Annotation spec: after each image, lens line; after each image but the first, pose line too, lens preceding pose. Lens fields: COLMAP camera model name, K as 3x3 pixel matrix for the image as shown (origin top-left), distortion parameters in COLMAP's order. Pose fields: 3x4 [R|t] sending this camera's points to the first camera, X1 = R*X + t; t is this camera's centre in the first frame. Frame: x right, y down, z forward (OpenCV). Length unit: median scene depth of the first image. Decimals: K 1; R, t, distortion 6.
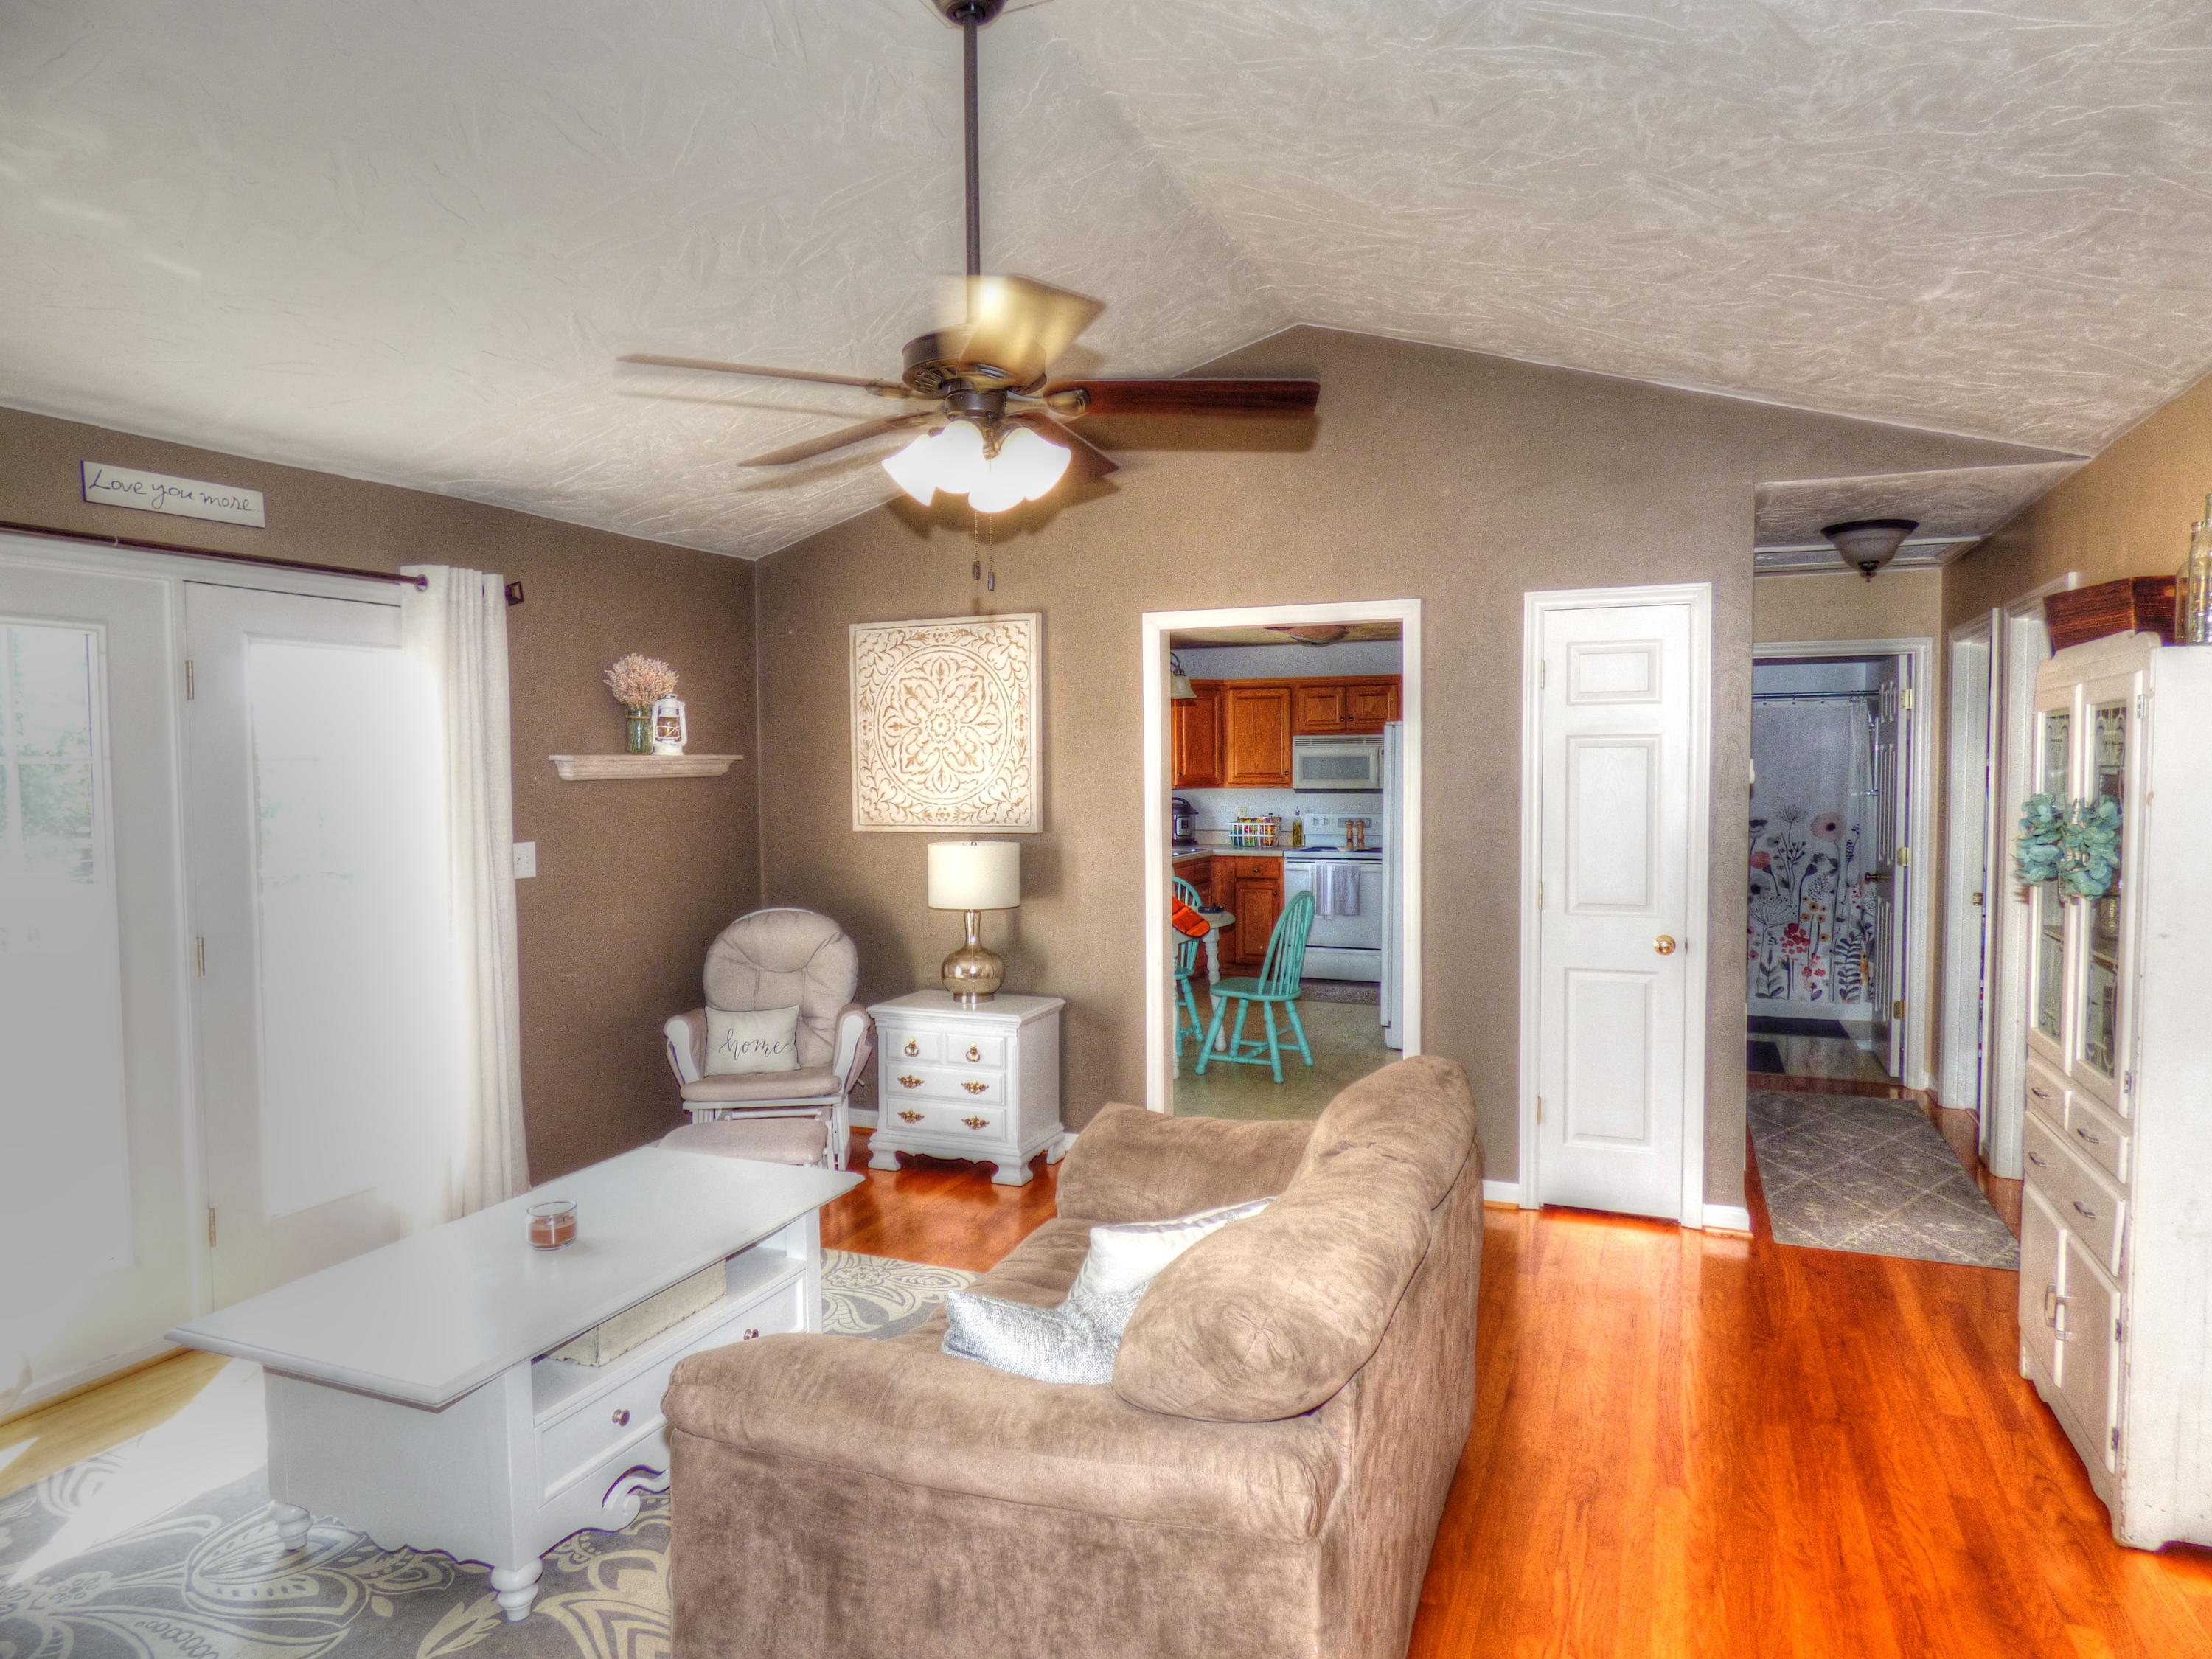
lens RADIAL K [[1337.9, 0, 1124.3], [0, 1337.9, 820.7], [0, 0, 1]] dist [-0.006766, -0.004129]
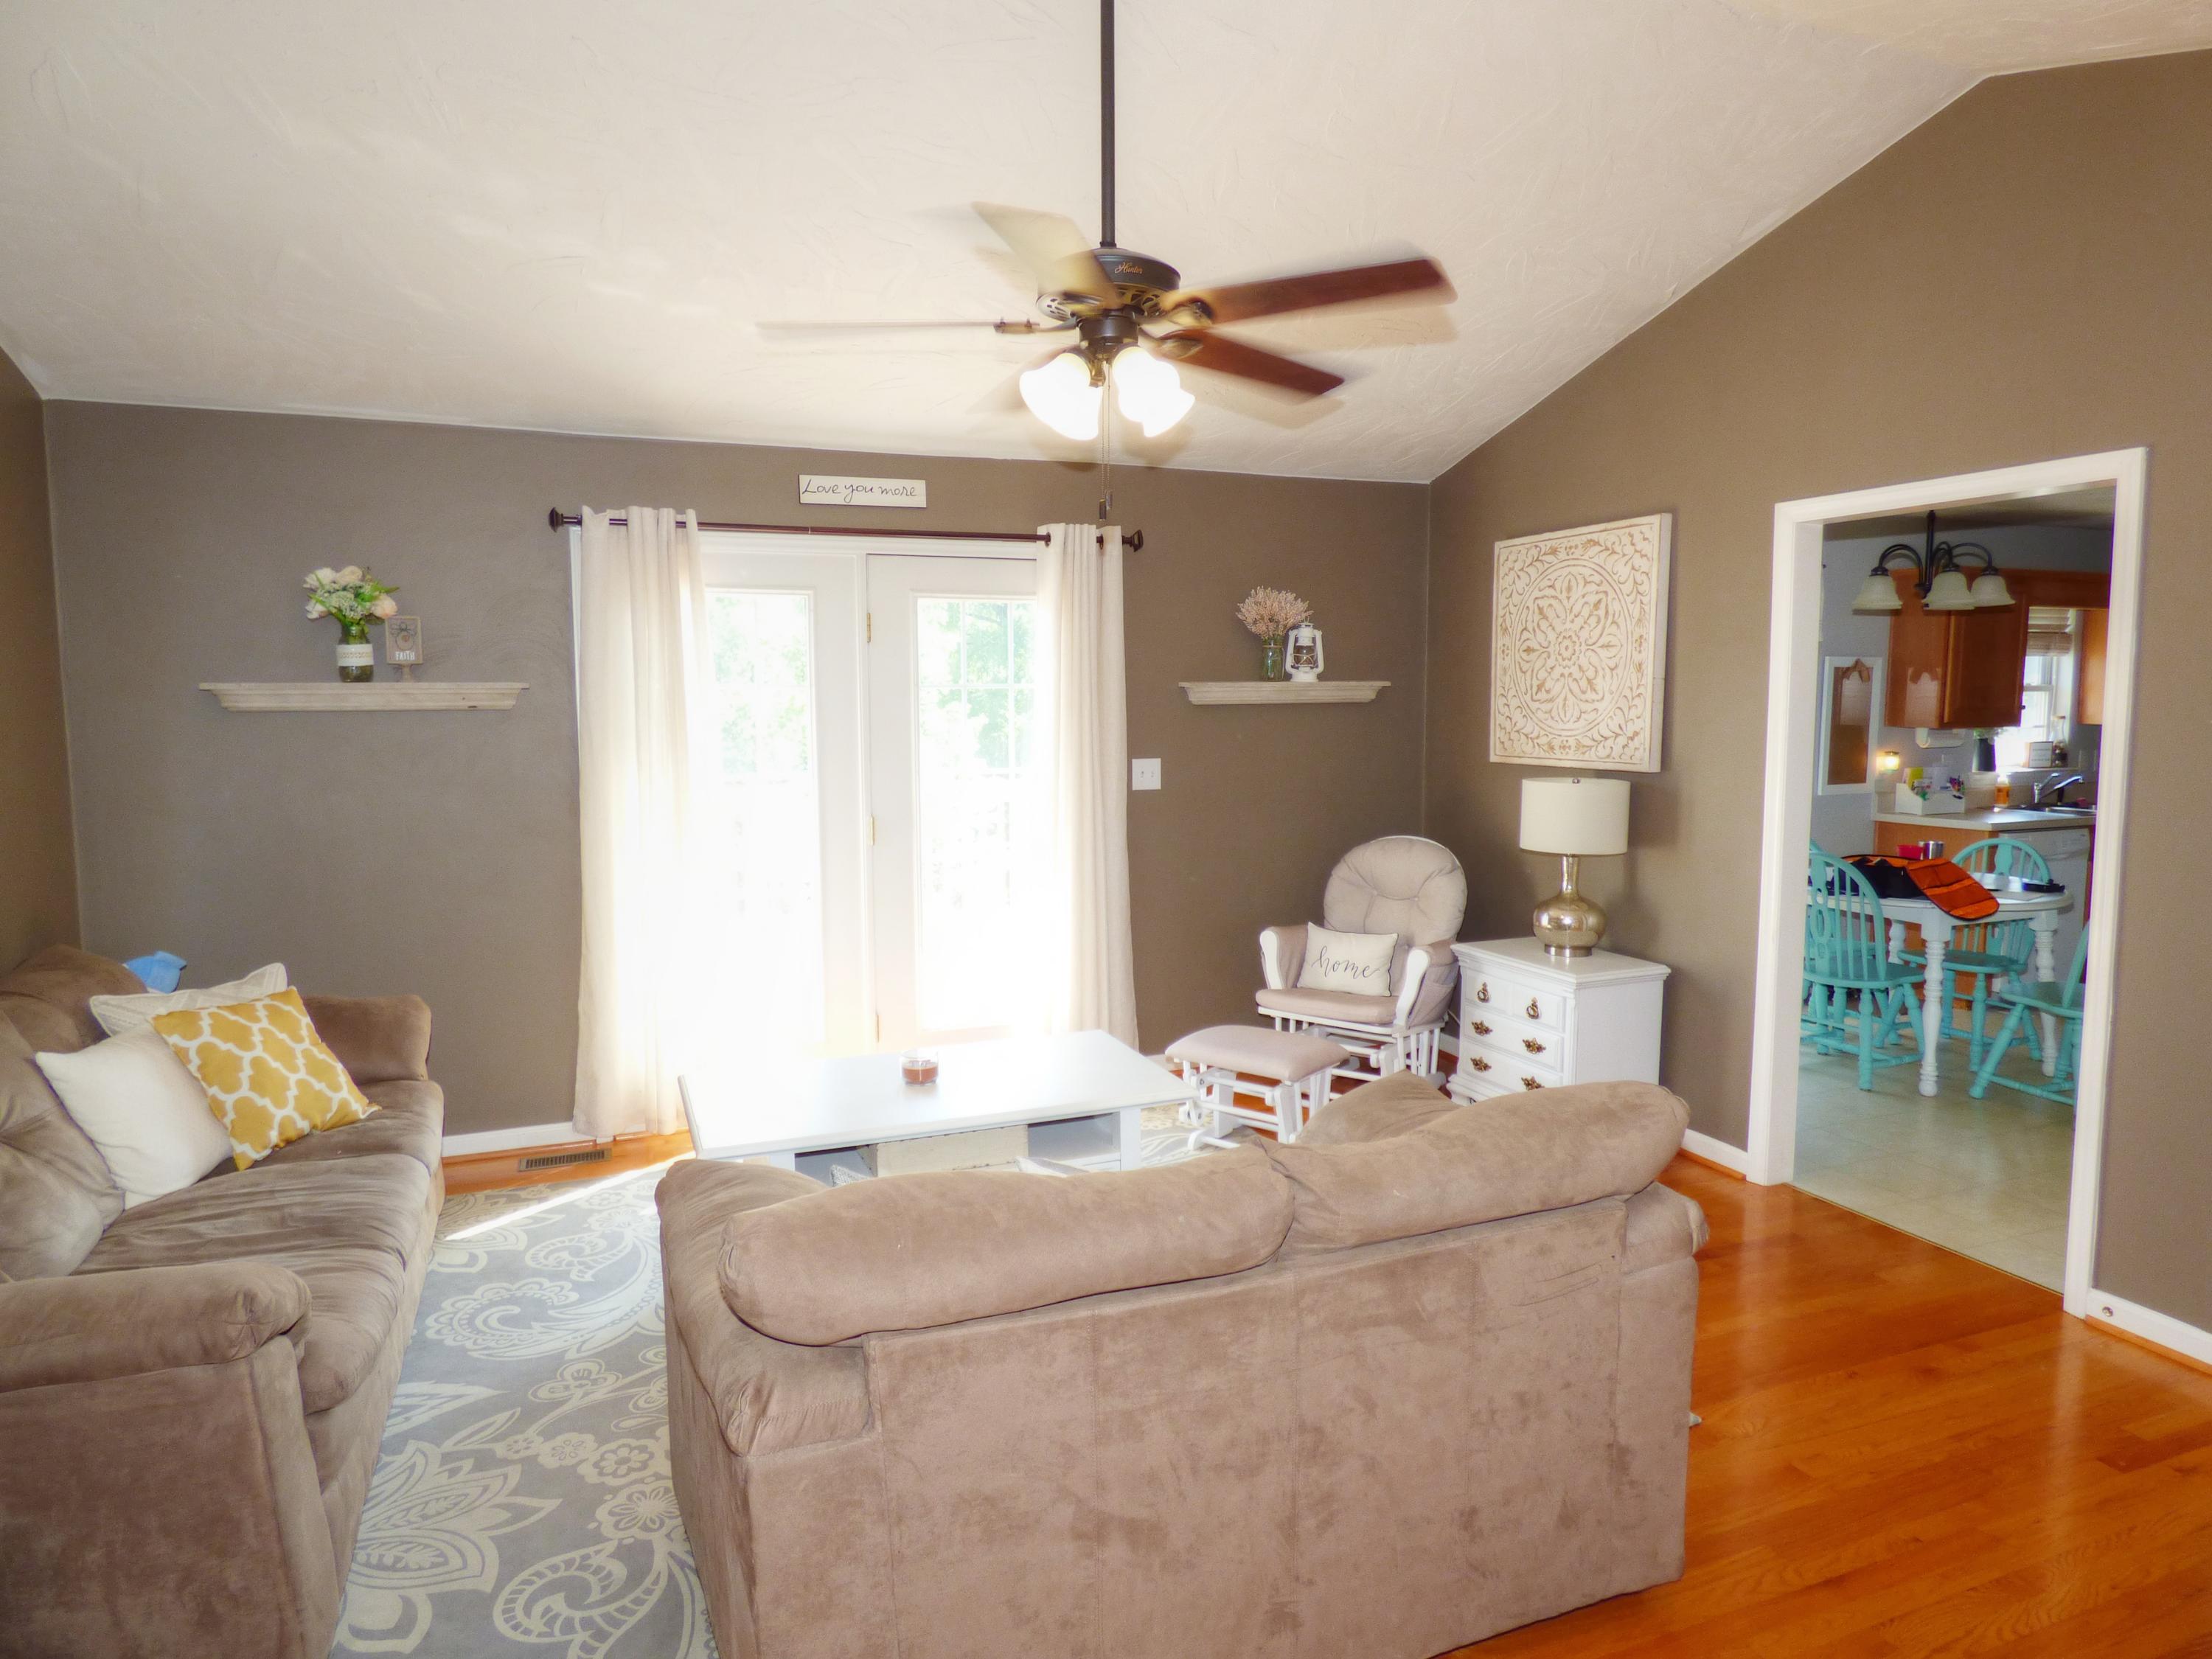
lens RADIAL K [[1337.9, 0, 1114.9], [0, 1337.9, 821.6], [0, 0, 1]] dist [-0.006766, -0.004129]
pose [[0.701380, 0.072201, -0.709121, 0.297914], [-0.030754, 0.996995, 0.071093, -0.009452], [0.712123, -0.028055, 0.701493, 0.145369]]
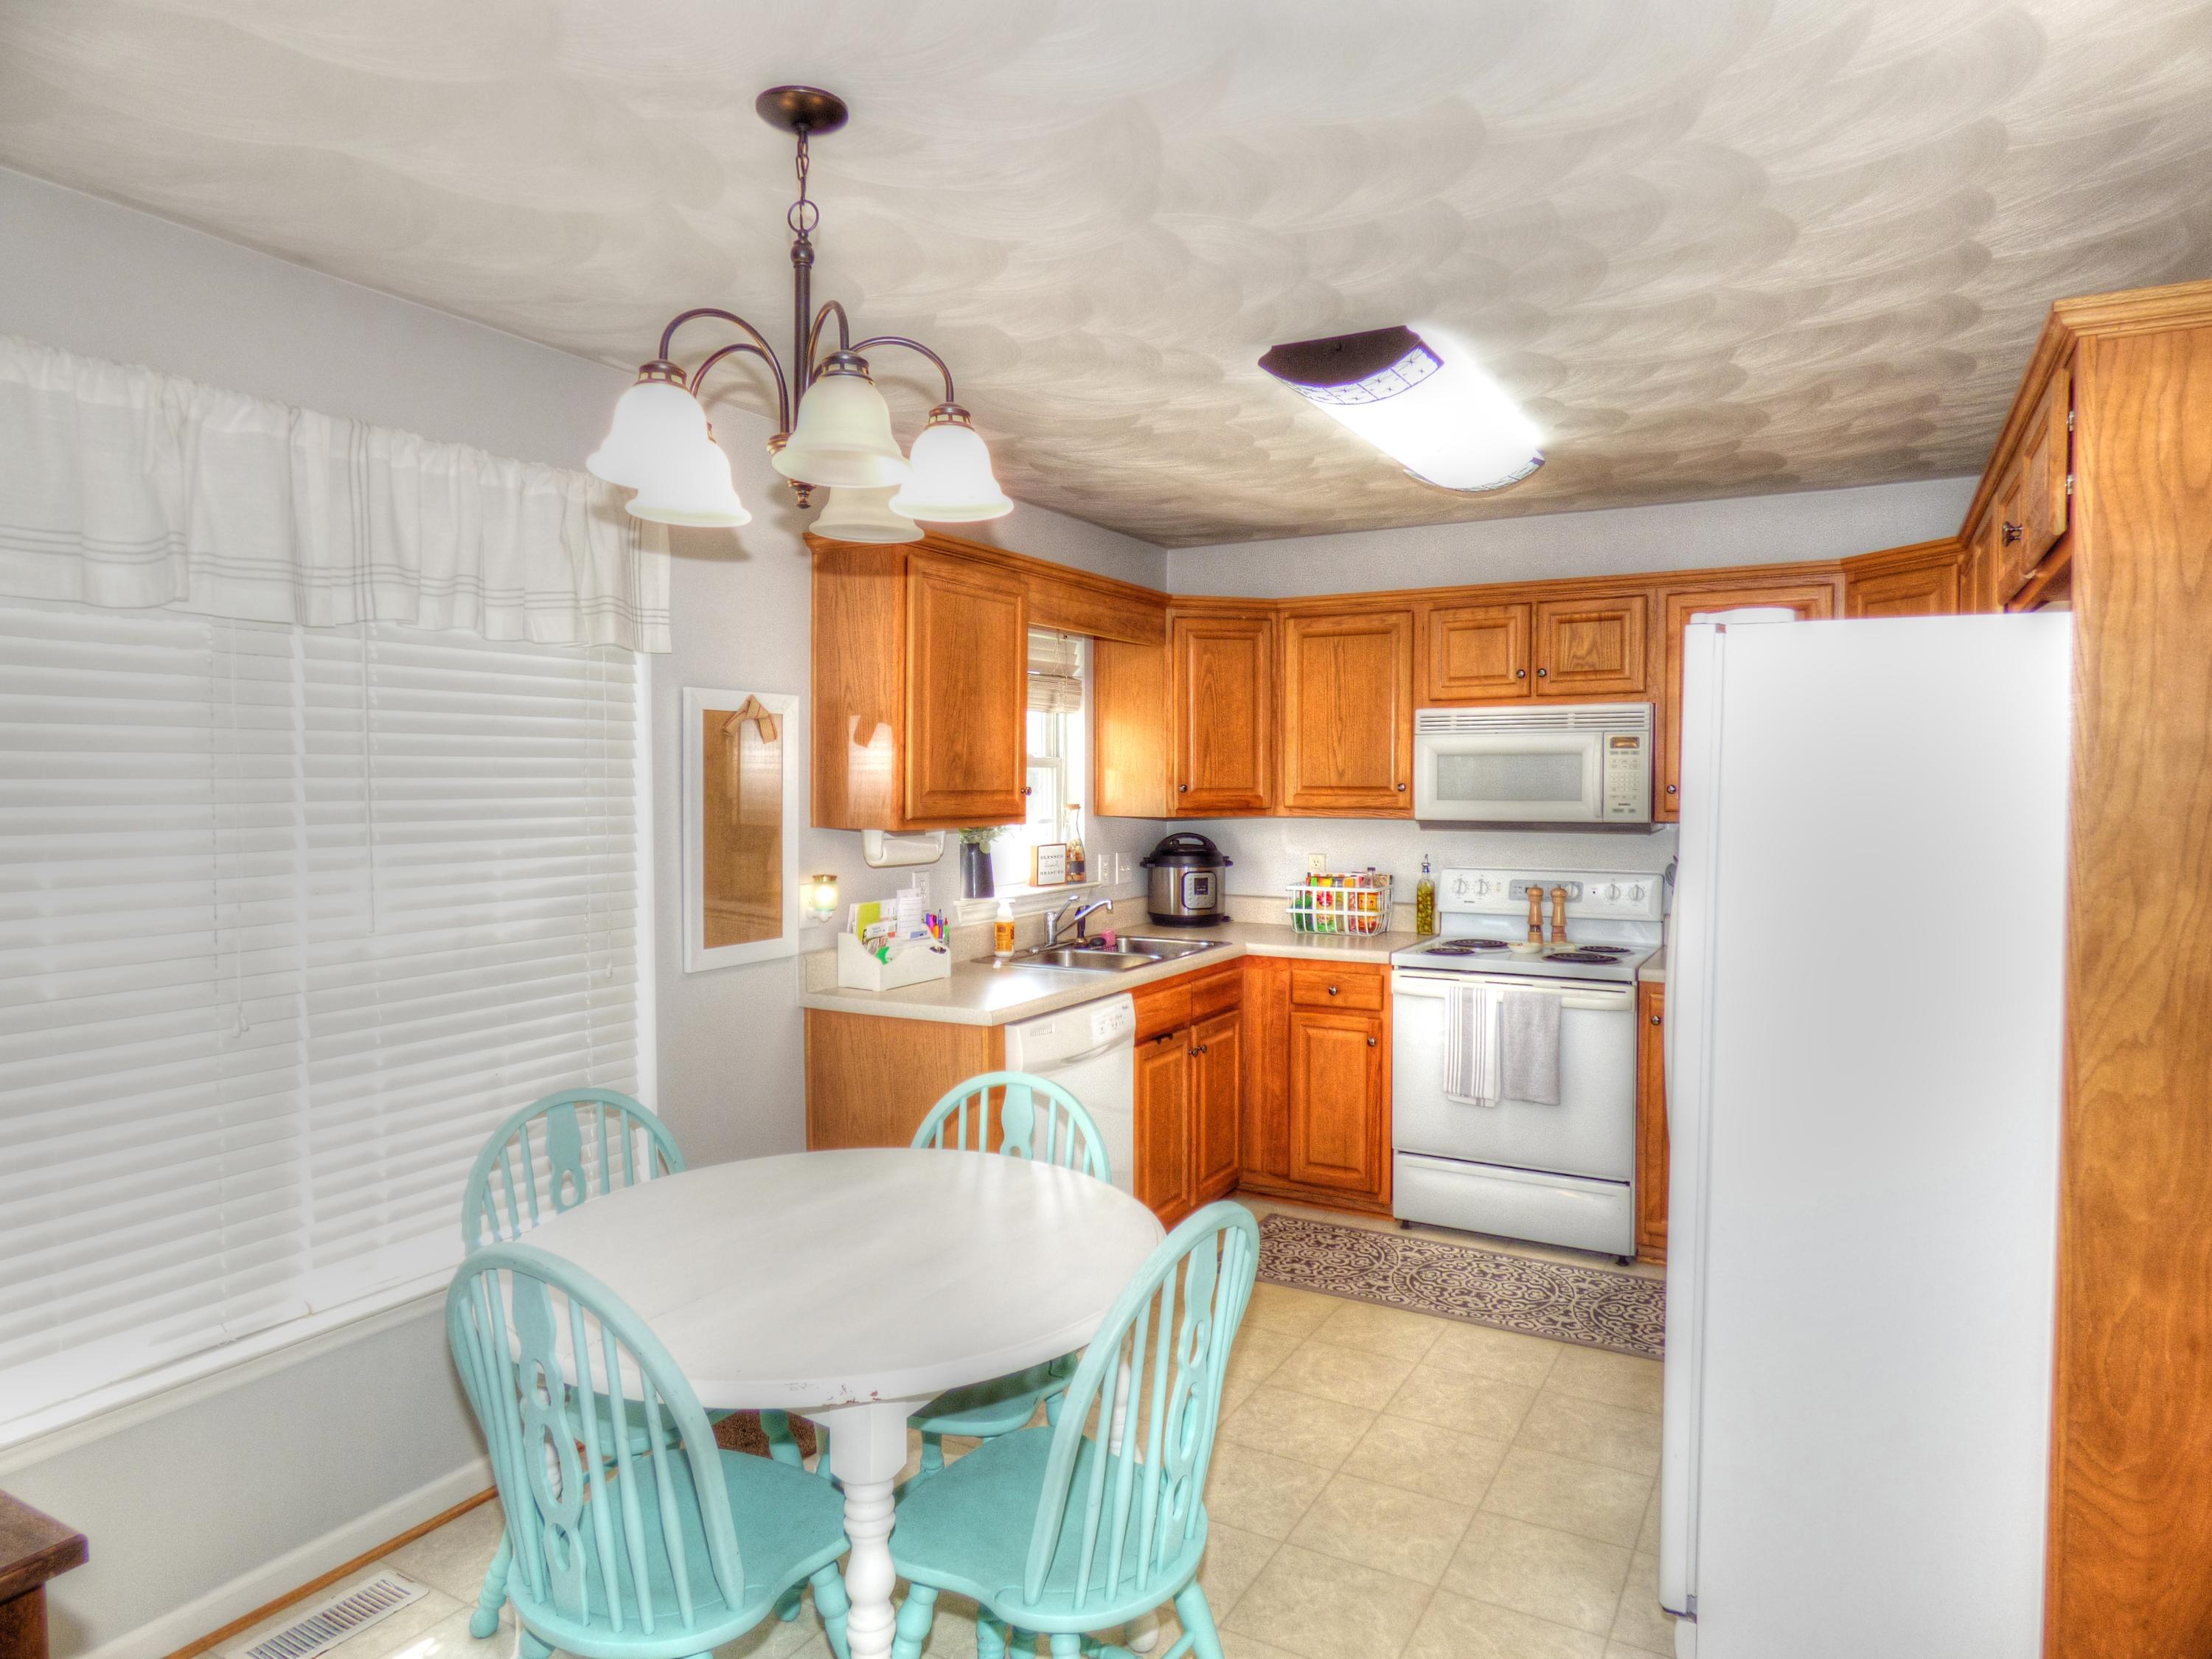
lens RADIAL K [[1337.9, 0, 1099.2], [0, 1337.9, 810.9], [0, 0, 1]] dist [-0.006766, -0.004129]
pose [[0.991381, 0.011806, -0.130475, 0.136139], [-0.014284, 0.999735, -0.018074, -0.030050], [0.130227, 0.019782, 0.991287, 0.908162]]
